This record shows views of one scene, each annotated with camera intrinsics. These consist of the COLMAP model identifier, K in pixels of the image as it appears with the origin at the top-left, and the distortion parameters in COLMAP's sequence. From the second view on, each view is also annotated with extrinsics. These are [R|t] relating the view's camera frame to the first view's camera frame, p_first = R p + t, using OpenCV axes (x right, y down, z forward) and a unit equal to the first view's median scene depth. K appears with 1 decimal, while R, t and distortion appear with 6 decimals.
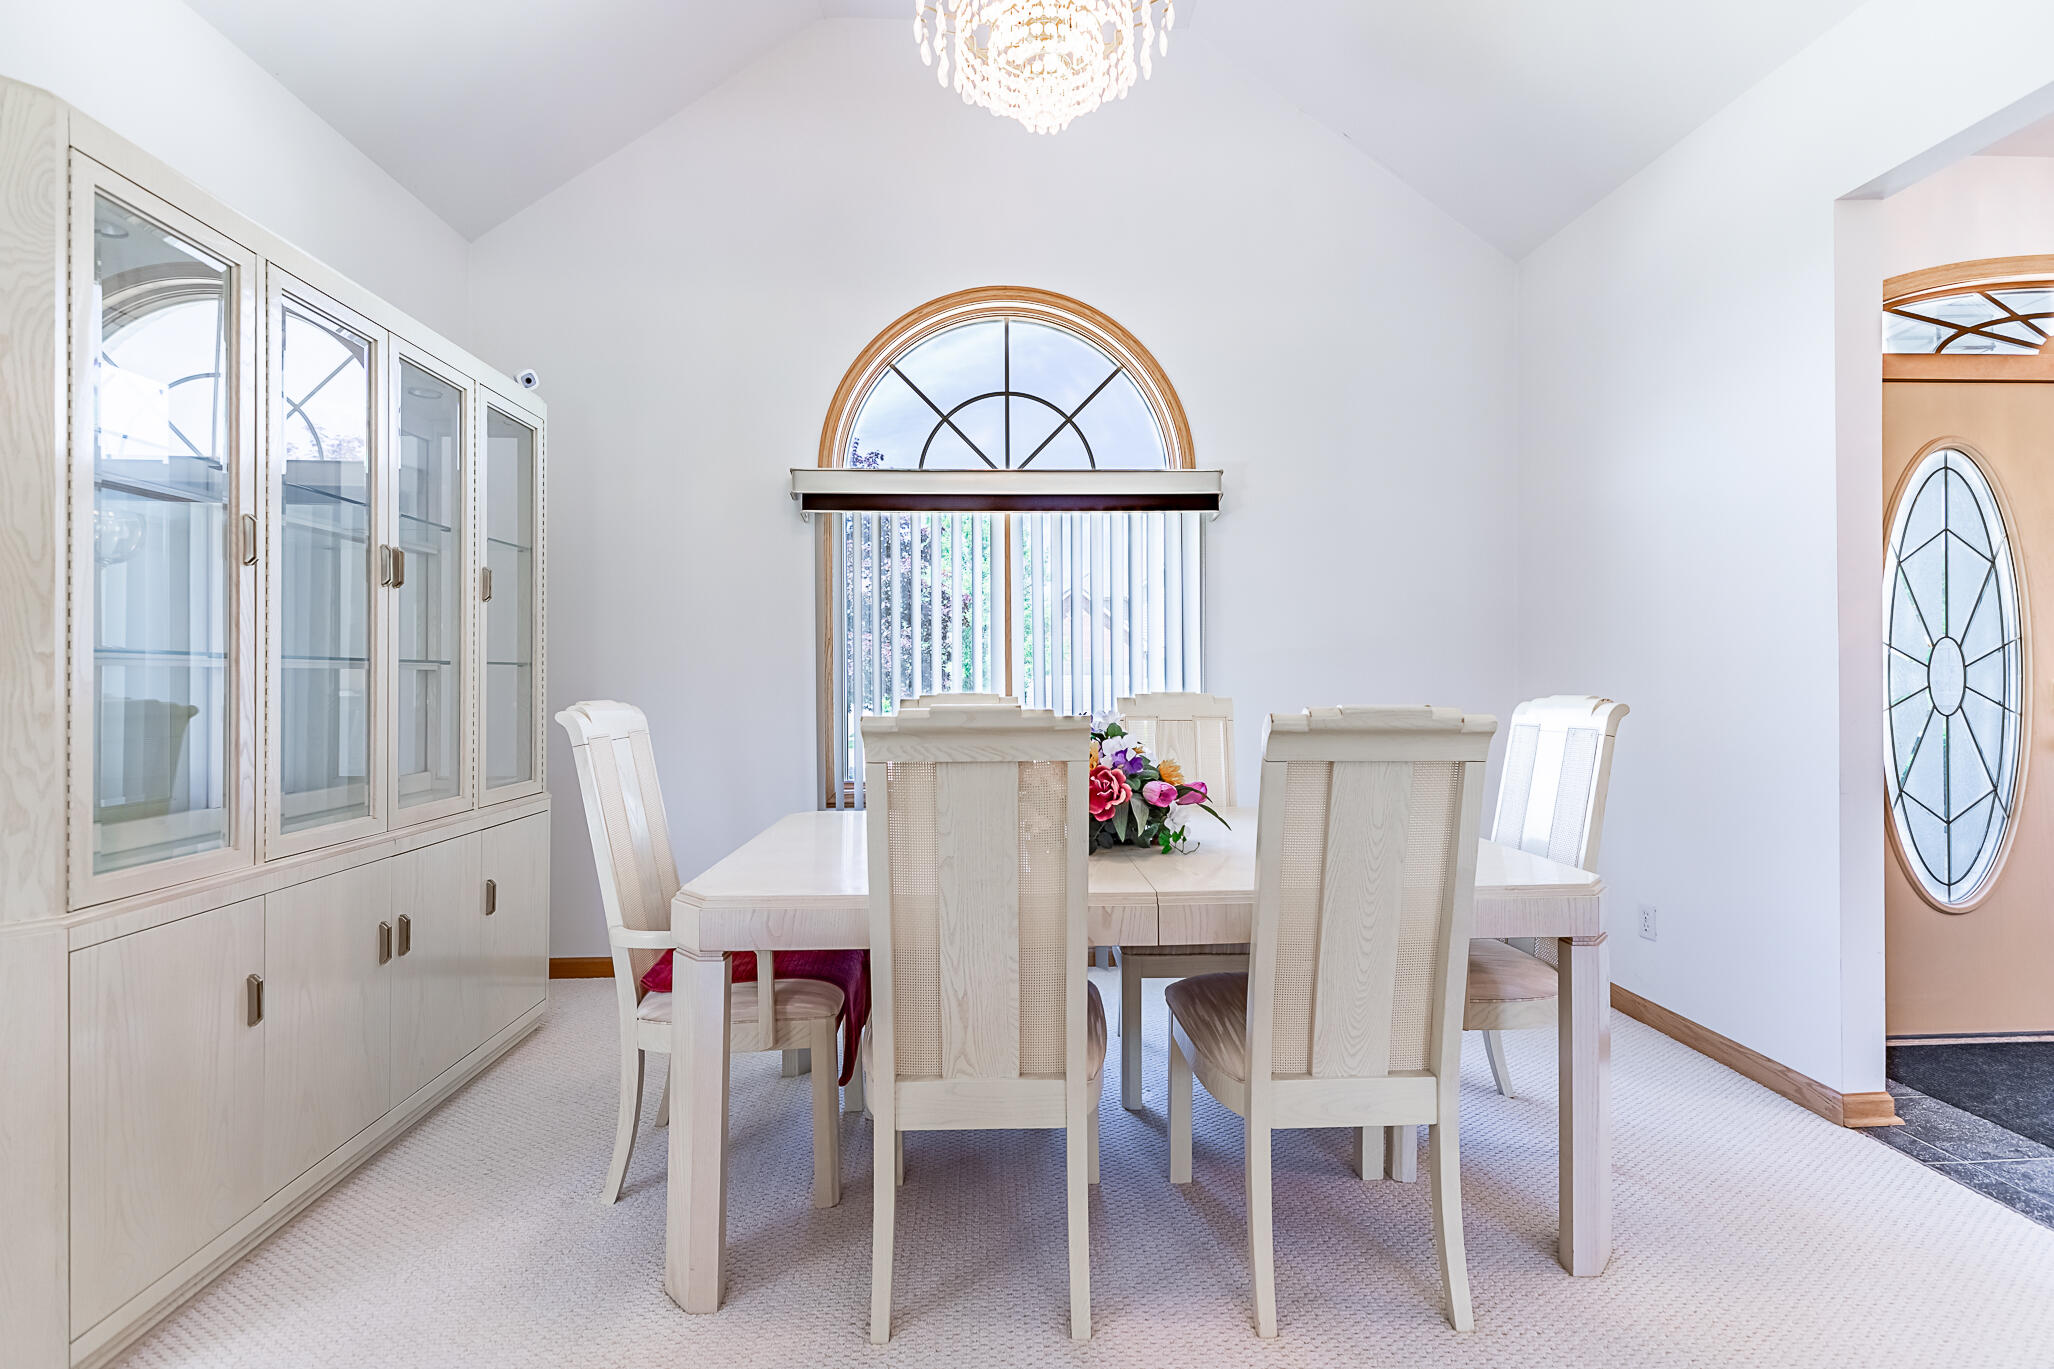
lens RADIAL K [[915.8, 0, 1018.7], [0, 915.8, 680.4], [0, 0, 1]] dist [0.035631, -0.025346]
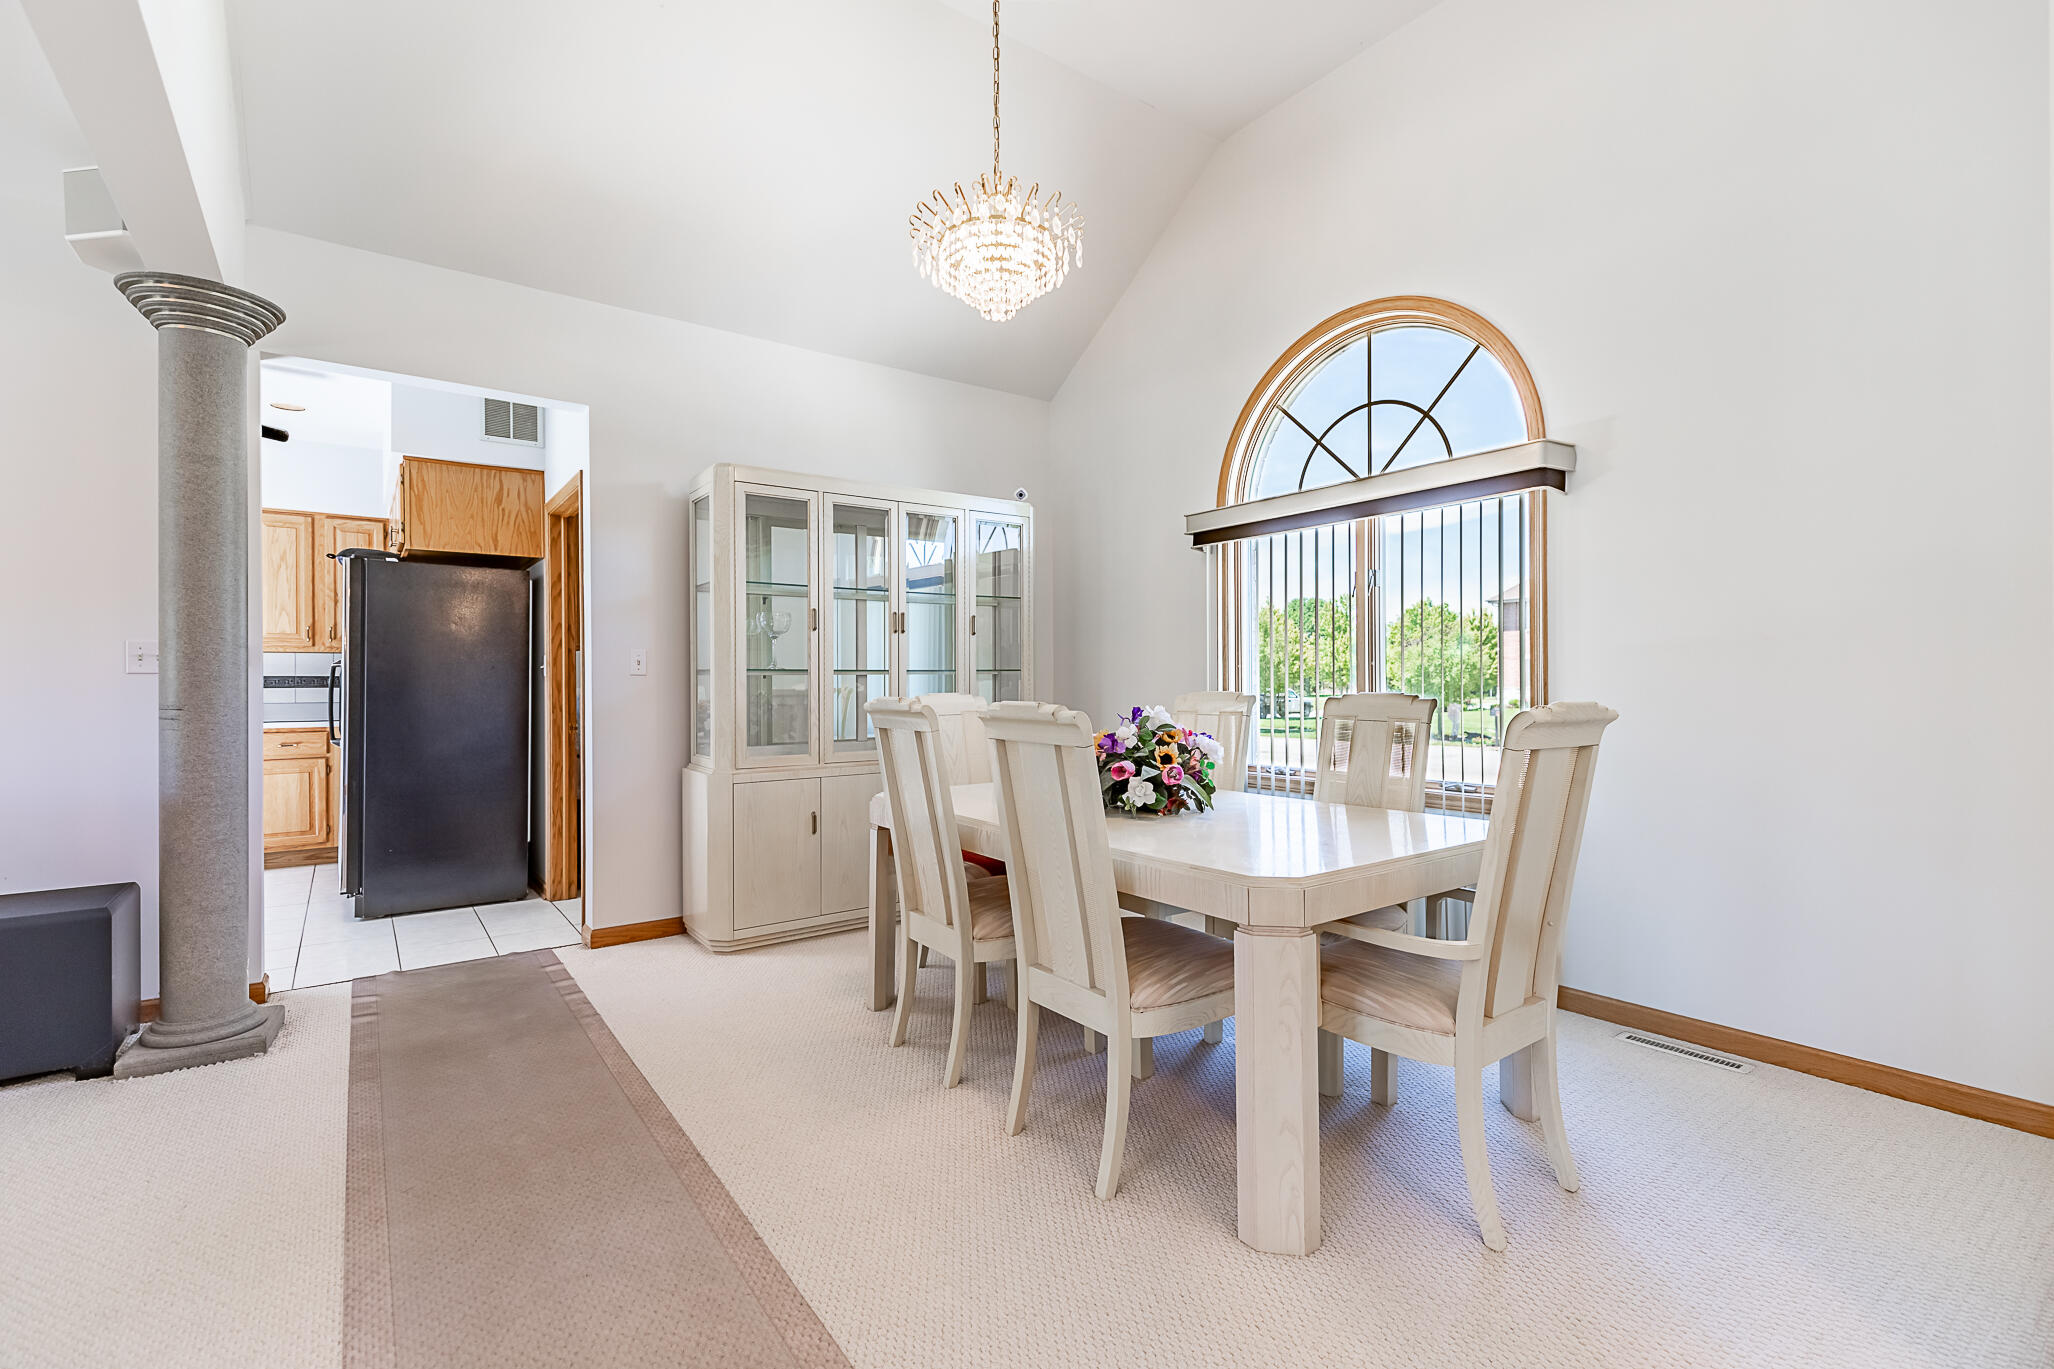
lens RADIAL K [[915.8, 0, 1018.7], [0, 915.8, 680.4], [0, 0, 1]] dist [0.035631, -0.025346]
pose [[0.553228, 0.003174, -0.833024, 0.644353], [0.008955, 0.999912, 0.009757, -0.011564], [0.832982, -0.012857, 0.553151, 0.082260]]
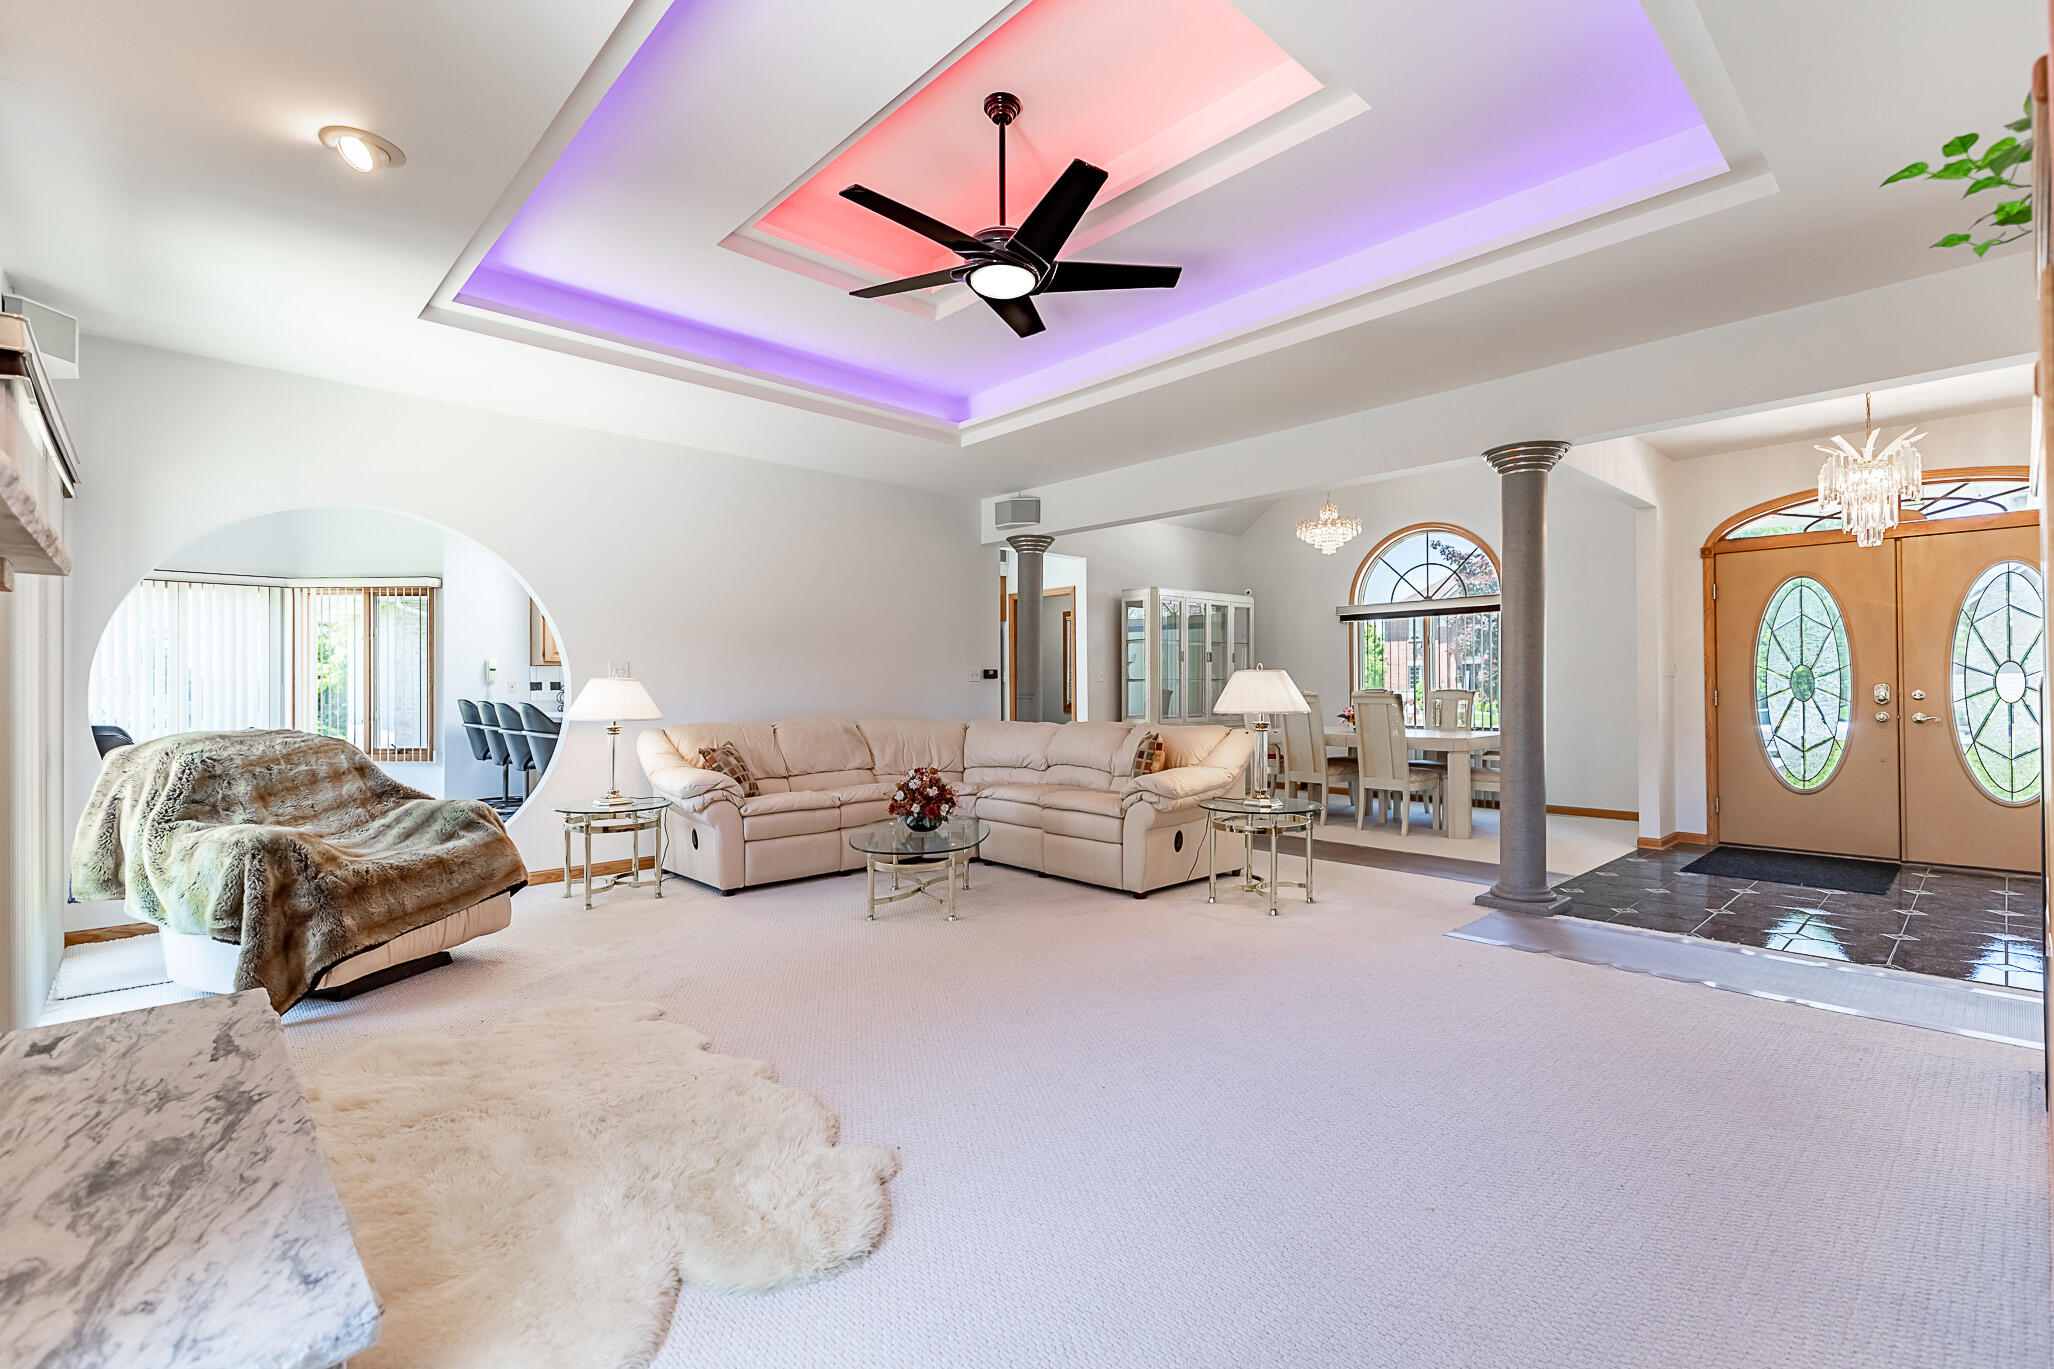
lens RADIAL K [[915.8, 0, 1018.7], [0, 915.8, 680.4], [0, 0, 1]] dist [0.035631, -0.025346]
pose [[0.650788, -0.003267, -0.759253, 1.118855], [0.006644, 0.999977, 0.001392, -0.019396], [0.759231, -0.005950, 0.650794, -1.376103]]
